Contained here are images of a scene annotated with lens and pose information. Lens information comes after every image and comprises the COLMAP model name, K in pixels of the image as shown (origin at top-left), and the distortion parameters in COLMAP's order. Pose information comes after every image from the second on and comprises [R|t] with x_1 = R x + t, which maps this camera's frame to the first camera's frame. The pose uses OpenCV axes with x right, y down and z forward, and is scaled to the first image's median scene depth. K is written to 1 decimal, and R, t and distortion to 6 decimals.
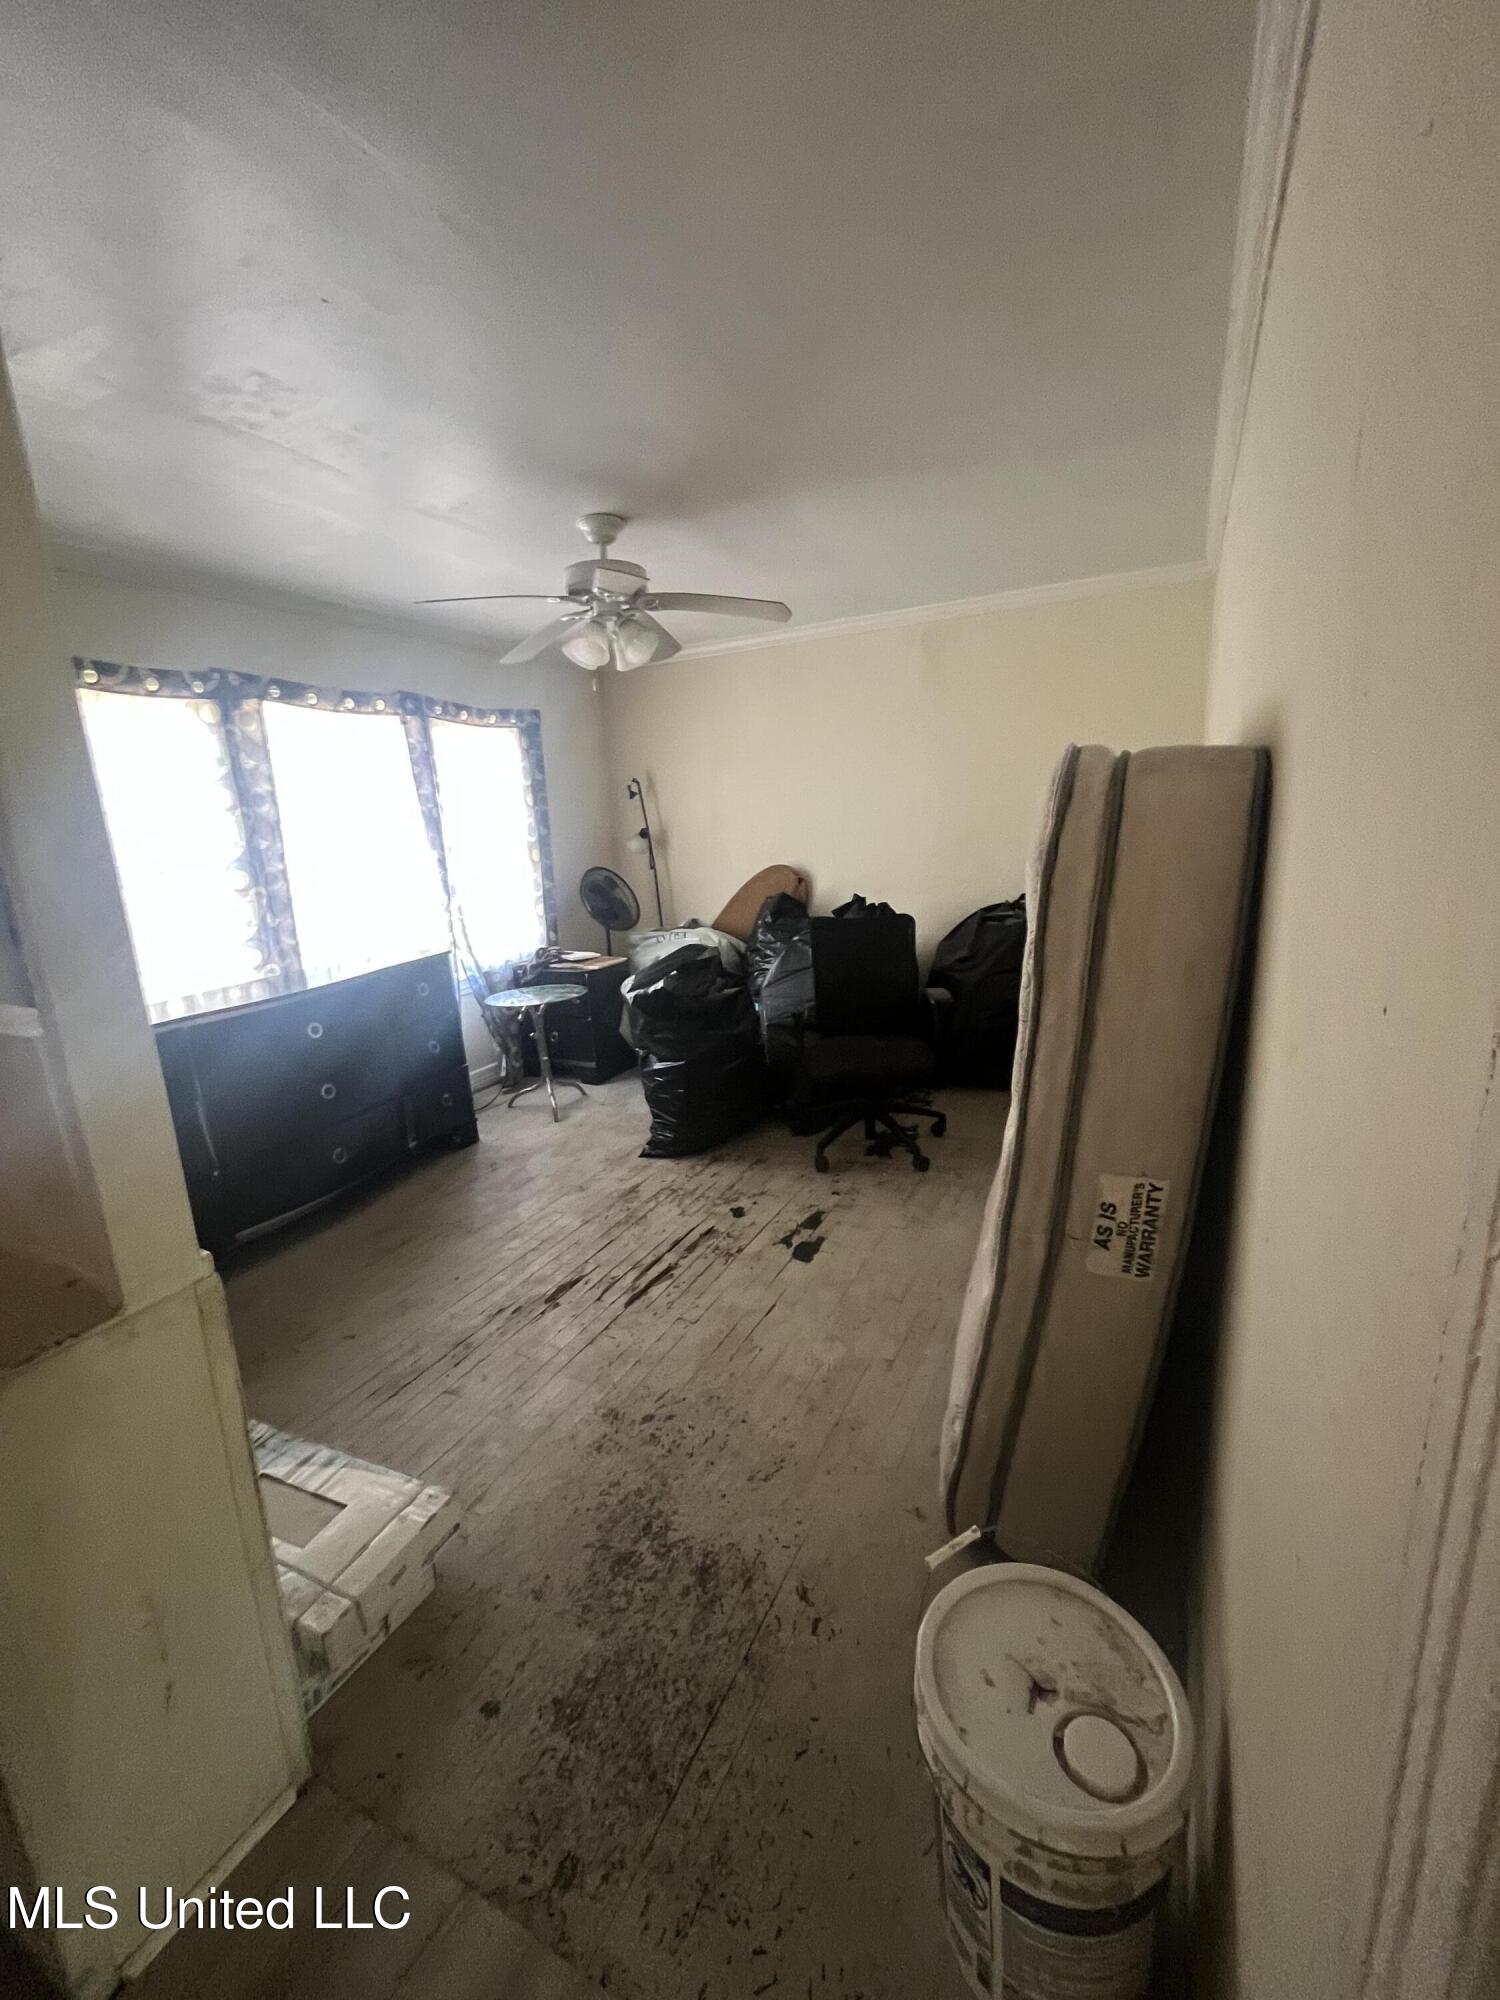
lens RADIAL K [[801.8, 0, 745.1], [0, 801.8, 993.9], [0, 0, 1]] dist [-0.001321, -0.000521]
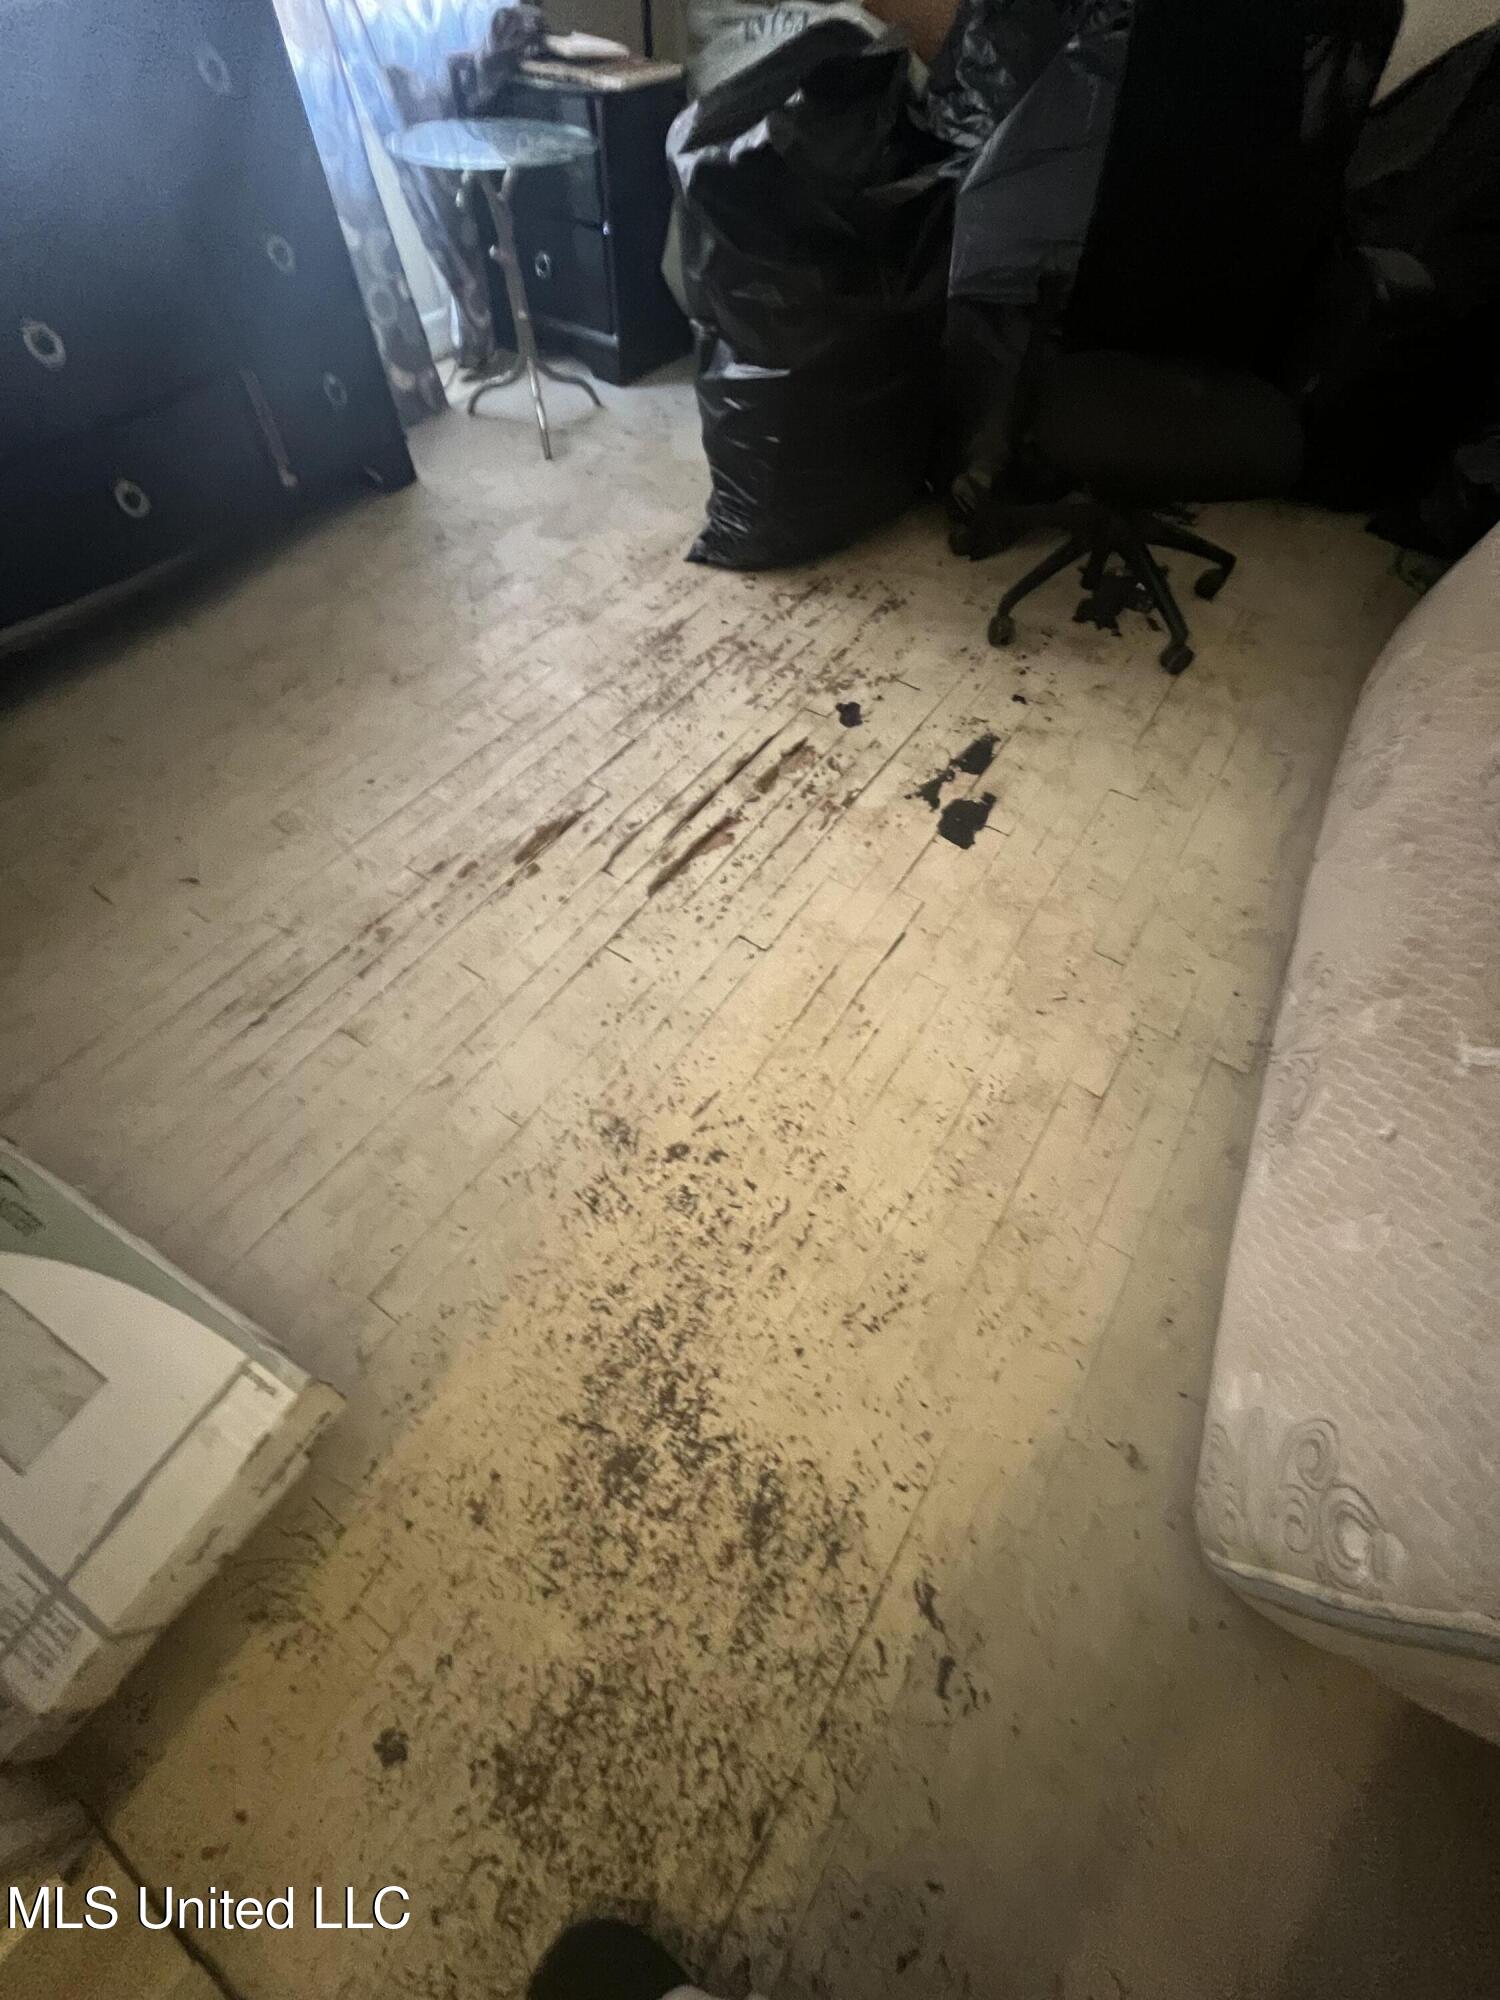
lens RADIAL K [[801.8, 0, 749.9], [0, 801.8, 993.6], [0, 0, 1]] dist [-0.001321, -0.000521]
pose [[0.990258, 0.138092, 0.017903, -0.065483], [-0.111884, 0.712524, 0.692670, 0.022742], [0.082896, -0.687925, 0.721032, 0.451794]]
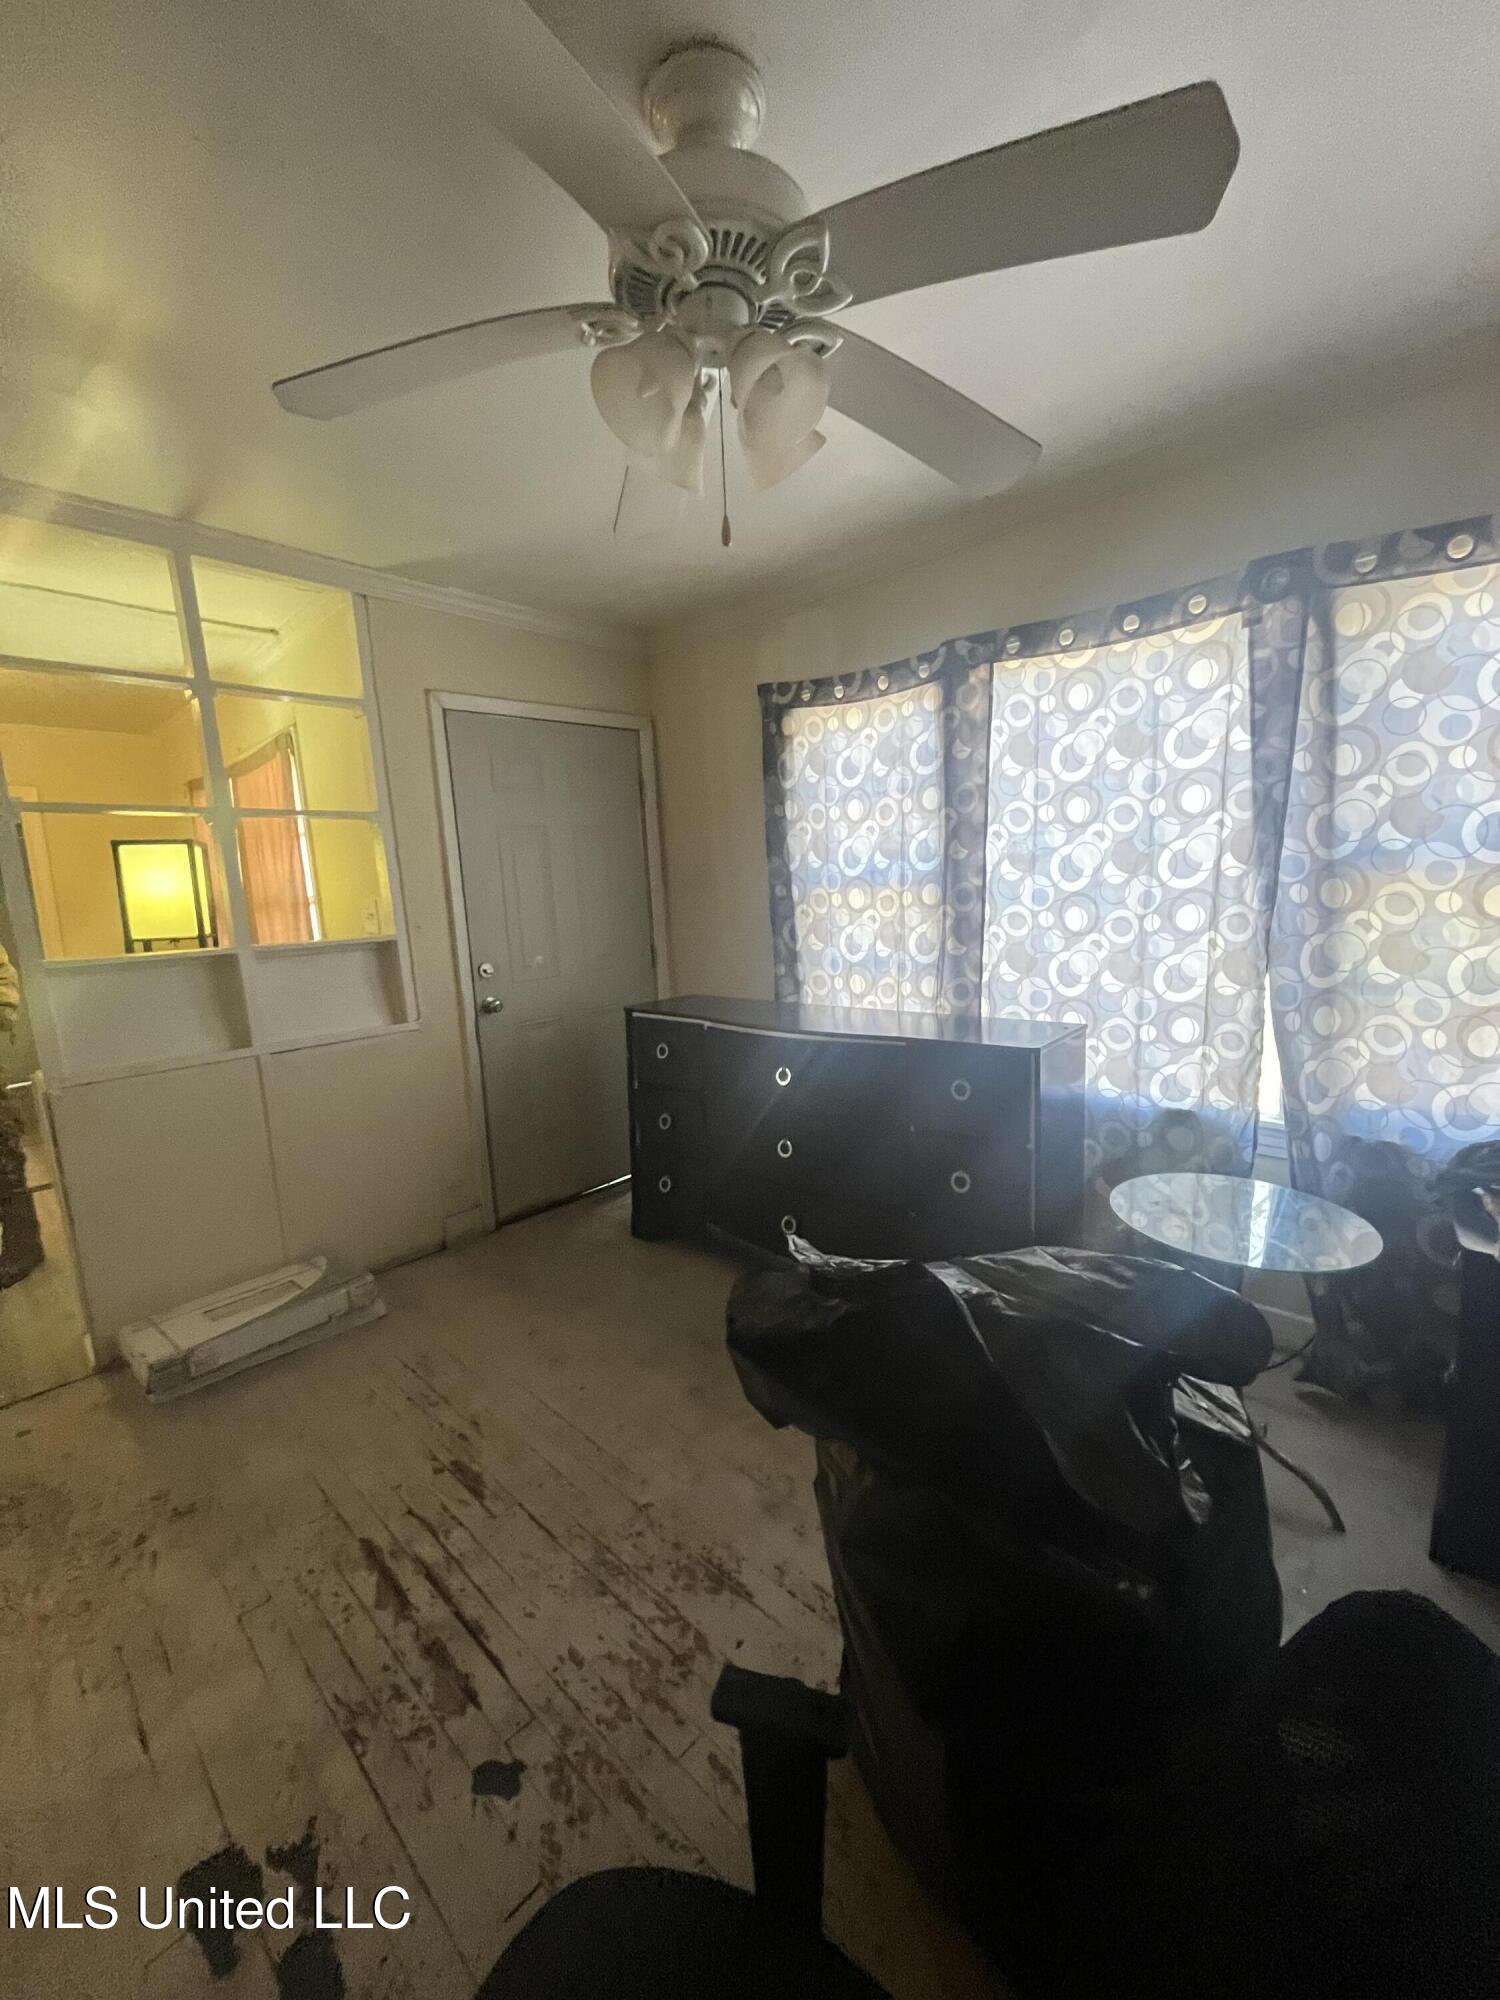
lens RADIAL K [[801.8, 0, 749.6], [0, 801.8, 996.1], [0, 0, 1]] dist [-0.001321, -0.000521]
pose [[-0.273175, 0.214781, -0.937680, 0.275077], [-0.150404, 0.953231, 0.262161, -0.266653], [0.950134, 0.212647, -0.228095, 1.179720]]
